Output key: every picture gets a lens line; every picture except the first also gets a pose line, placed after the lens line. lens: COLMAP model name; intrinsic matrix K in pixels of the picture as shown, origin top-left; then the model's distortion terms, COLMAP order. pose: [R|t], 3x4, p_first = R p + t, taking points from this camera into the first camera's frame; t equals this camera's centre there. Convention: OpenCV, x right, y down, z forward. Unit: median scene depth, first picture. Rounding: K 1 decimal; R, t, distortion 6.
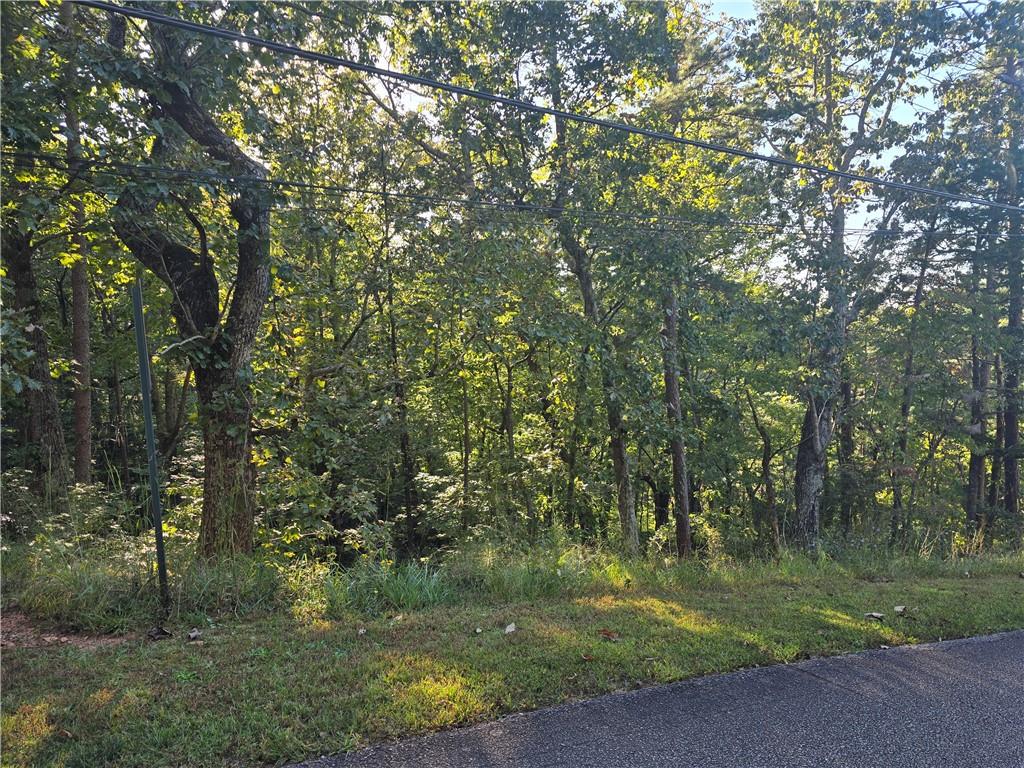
lens RADIAL K [[690.2, 0, 517.0], [0, 690.2, 383.5], [0, 0, 1]] dist [0.043196, -0.022840]
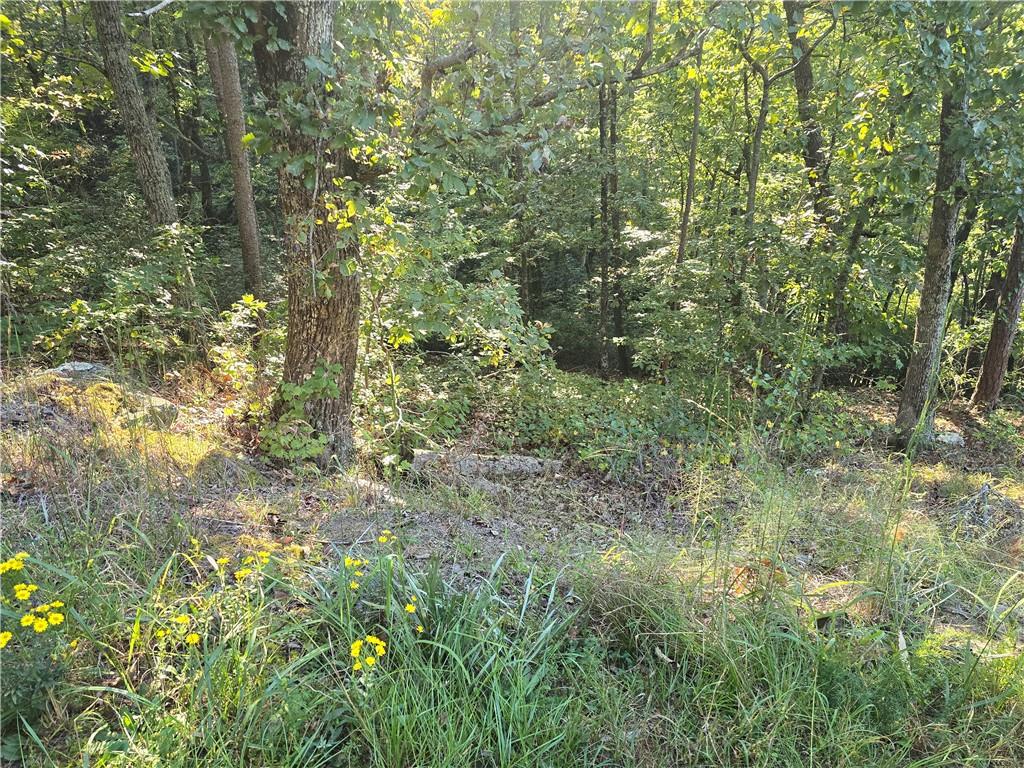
lens RADIAL K [[690.2, 0, 507.5], [0, 690.2, 393.2], [0, 0, 1]] dist [0.043196, -0.022840]
pose [[0.947629, 0.142693, -0.285724, -0.013690], [-0.024967, 0.924999, 0.379147, 0.006983], [0.318396, -0.352157, 0.880119, 0.190038]]
